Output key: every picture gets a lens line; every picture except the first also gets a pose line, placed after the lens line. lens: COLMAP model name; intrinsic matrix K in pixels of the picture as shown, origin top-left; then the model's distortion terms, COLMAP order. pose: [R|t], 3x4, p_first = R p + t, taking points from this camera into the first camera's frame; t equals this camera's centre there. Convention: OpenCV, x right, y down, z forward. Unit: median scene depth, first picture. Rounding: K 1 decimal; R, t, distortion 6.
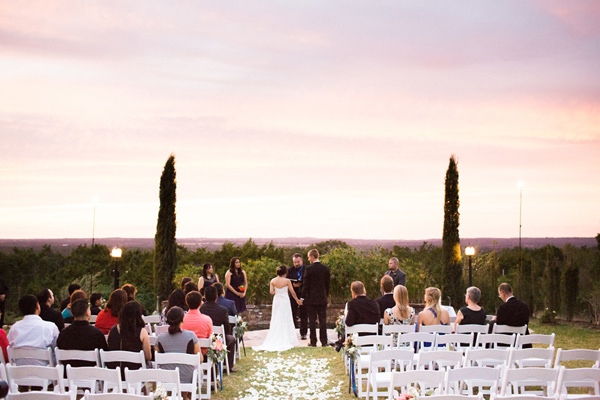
lens RADIAL K [[612.3, 0, 300.0], [0, 612.3, 200.0], [0, 0, 1]] dist [-0.005402, 0.000555]
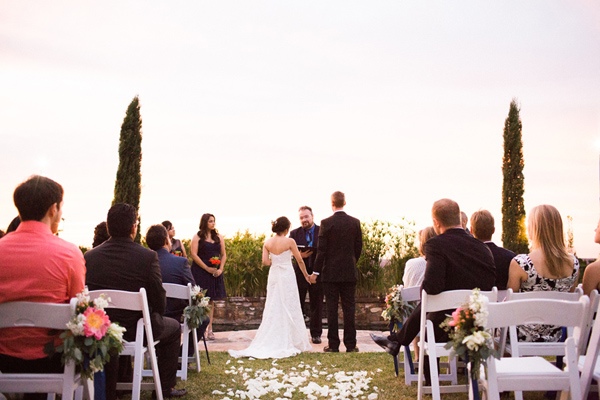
lens RADIAL K [[574.7, 0, 300.0], [0, 574.7, 200.0], [0, 0, 1]] dist [-0.034926, 0.001580]
pose [[0.999969, 0.005805, -0.005261, -0.009250], [-0.006042, 0.998913, -0.046230, 0.121146], [0.004987, 0.046261, 0.998917, 0.449295]]
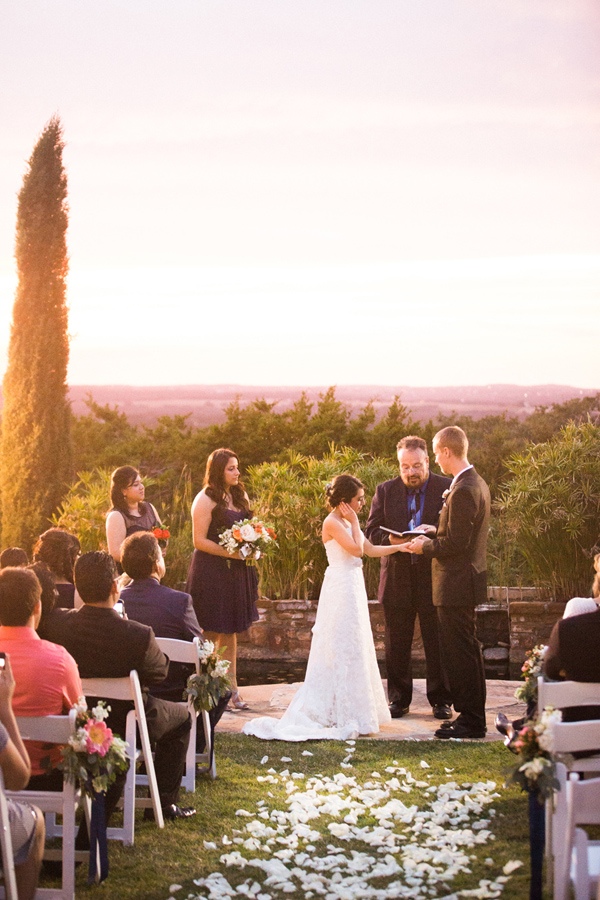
lens RADIAL K [[1888.2, 0, 300.0], [0, 1888.2, 450.0], [0, 0, 1]] dist [-0.325926, 0.149818]
pose [[0.992108, 0.010389, -0.124955, 0.055124], [0.001614, 0.995420, 0.095581, 0.003569], [0.125375, -0.095029, 0.987548, 0.072671]]
